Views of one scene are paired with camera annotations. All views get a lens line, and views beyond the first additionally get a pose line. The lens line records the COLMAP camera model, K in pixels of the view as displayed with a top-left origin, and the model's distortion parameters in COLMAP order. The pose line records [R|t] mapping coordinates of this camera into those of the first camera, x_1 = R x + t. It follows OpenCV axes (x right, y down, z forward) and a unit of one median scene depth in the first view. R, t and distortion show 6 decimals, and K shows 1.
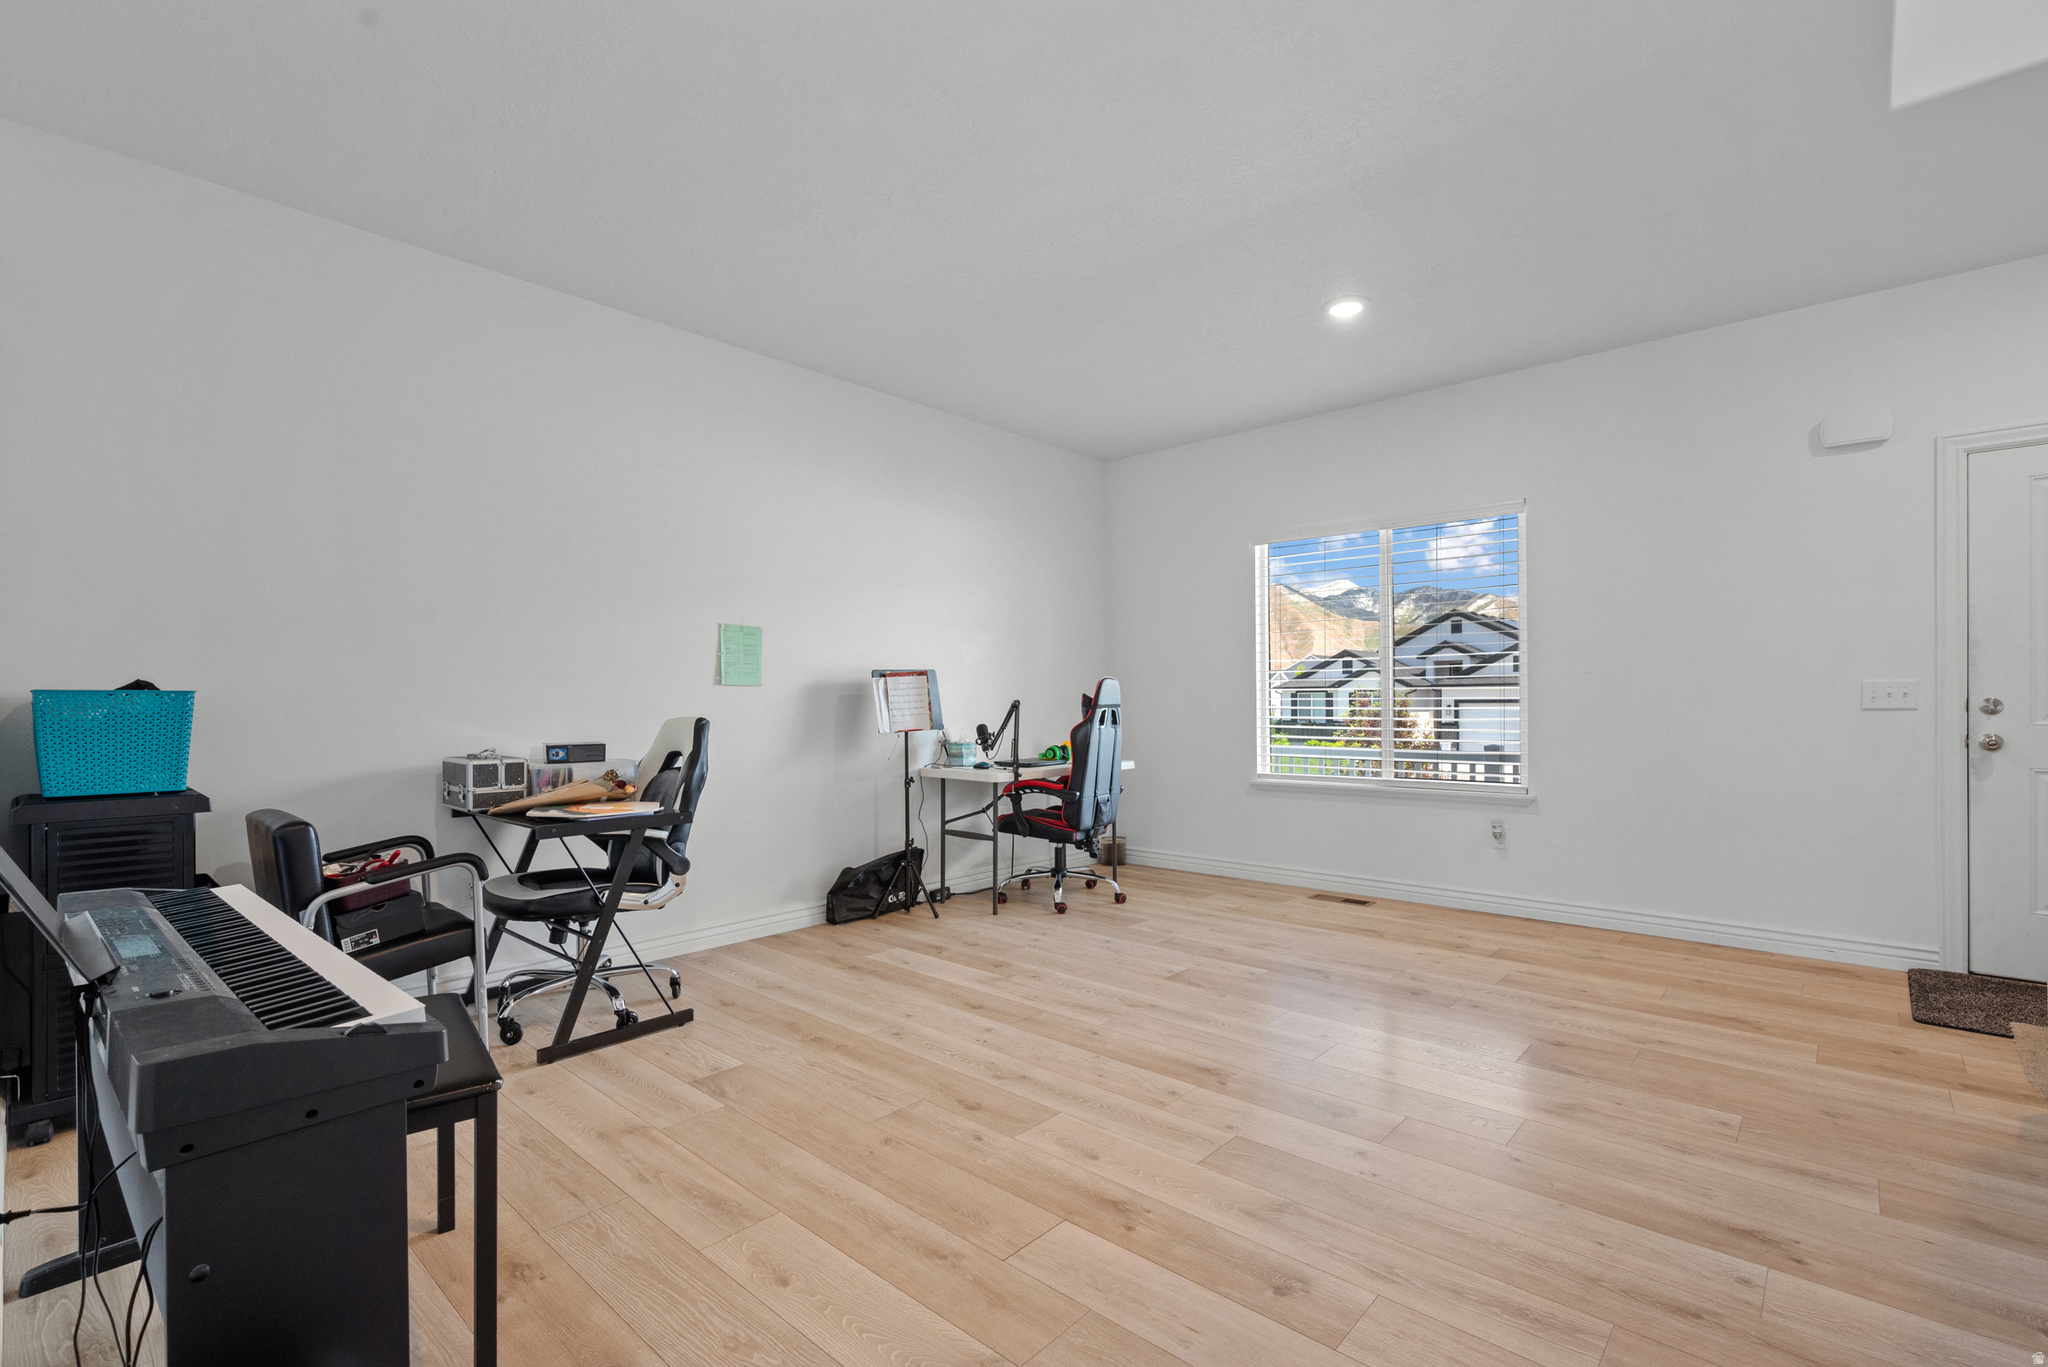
lens RADIAL K [[943.9, 0, 1026.9], [0, 943.9, 691.4], [0, 0, 1]] dist [0.001192, 0.000818]
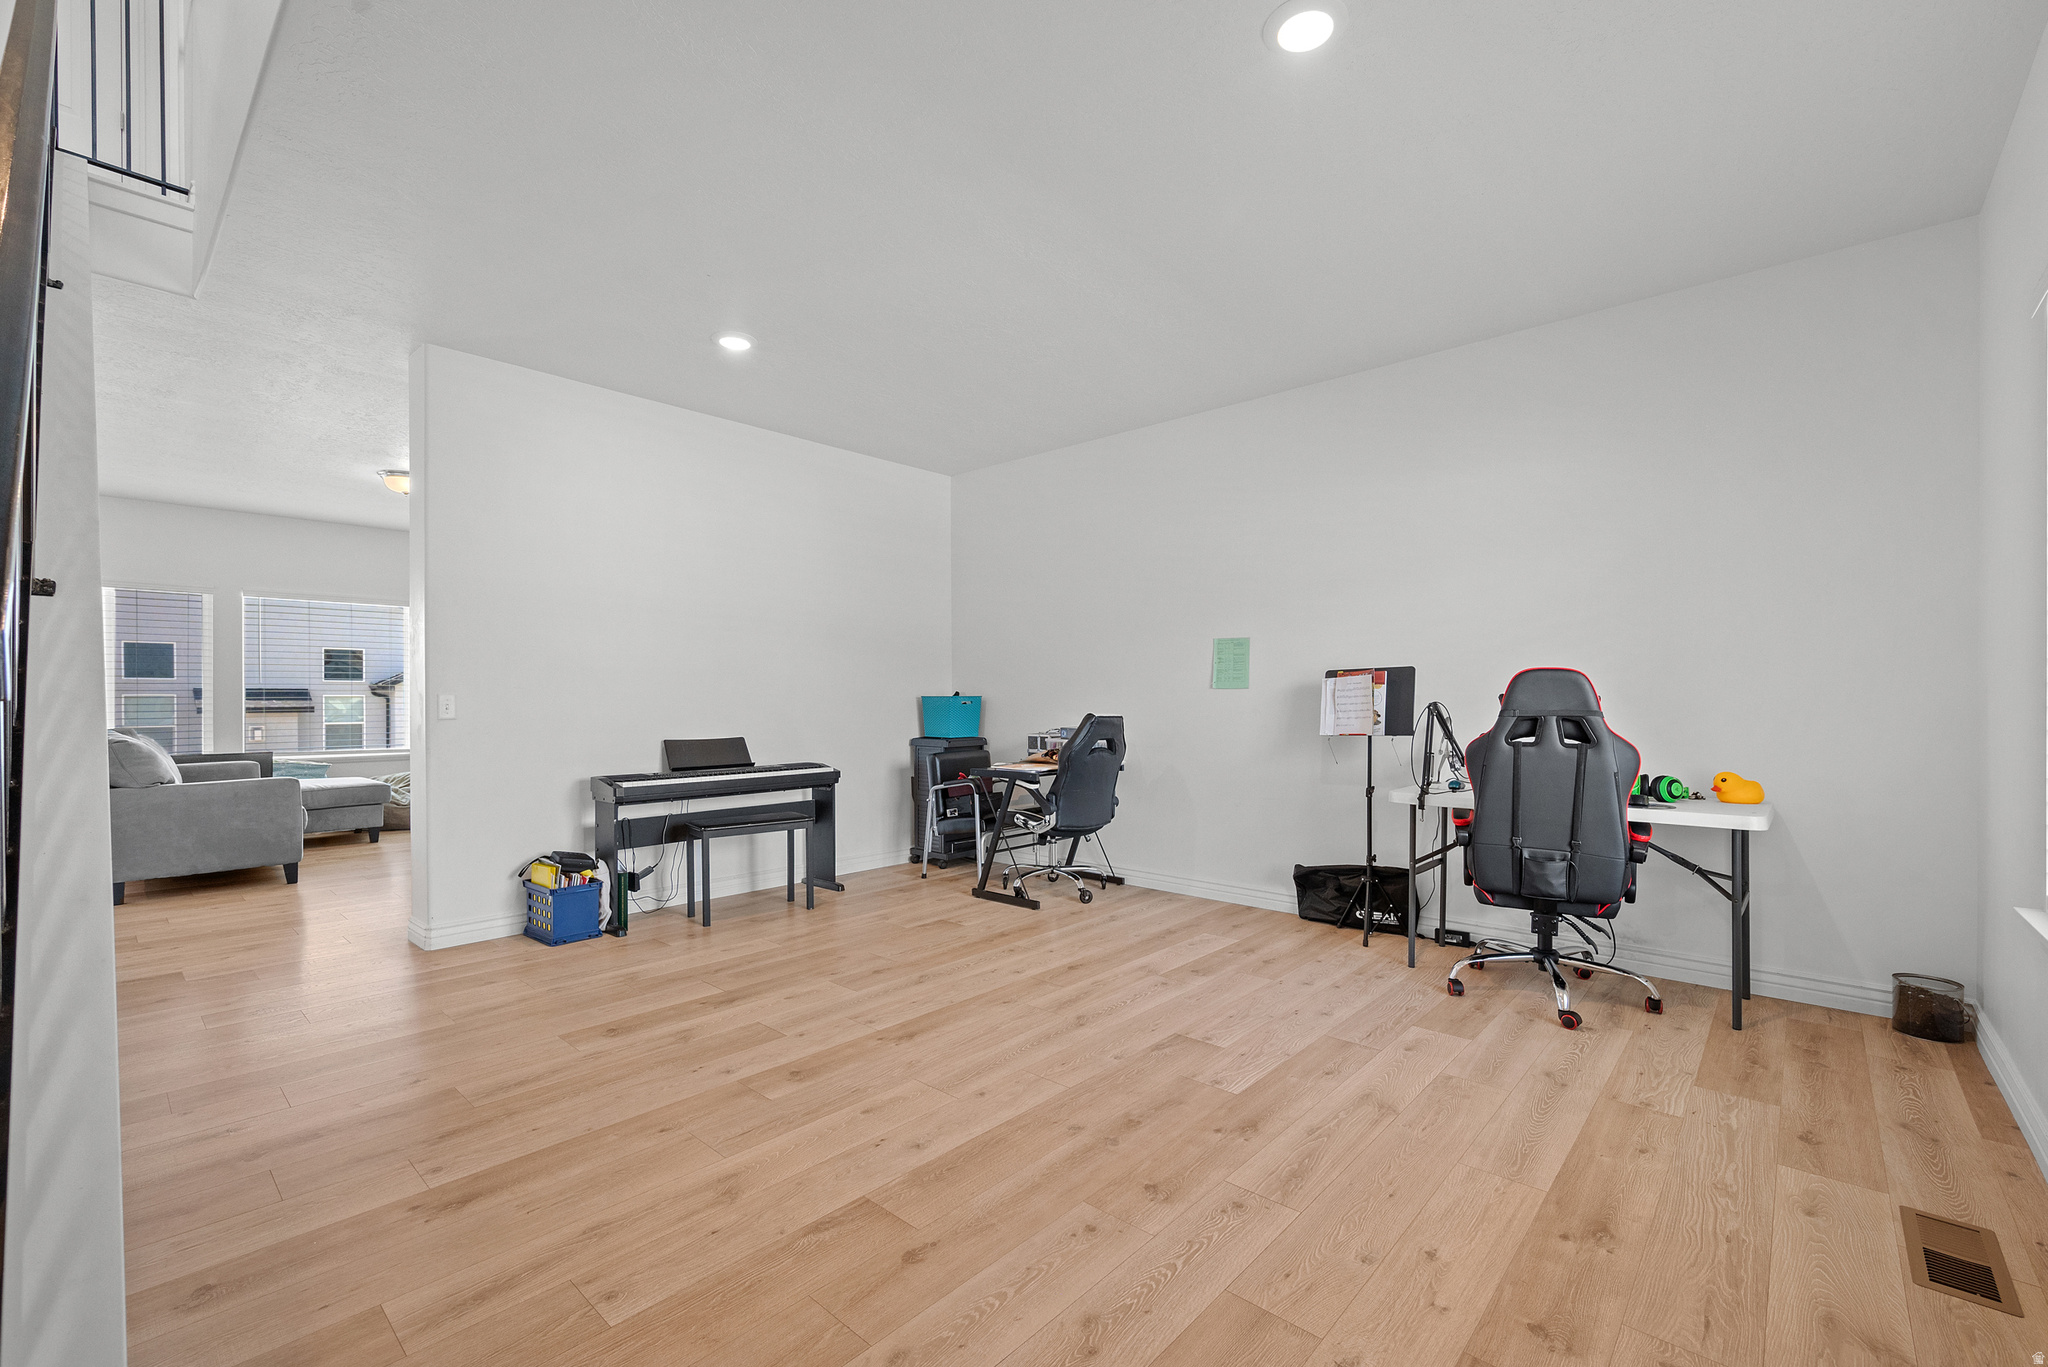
lens RADIAL K [[864.4, 0, 1025.2], [0, 864.4, 696.8], [0, 0, 1]] dist [-0.001567, -0.000121]
pose [[-0.021127, 0.001340, -0.999776, 1.093128], [0.009976, 0.999950, 0.001129, 0.000567], [0.999727, -0.009950, -0.021140, 1.050059]]
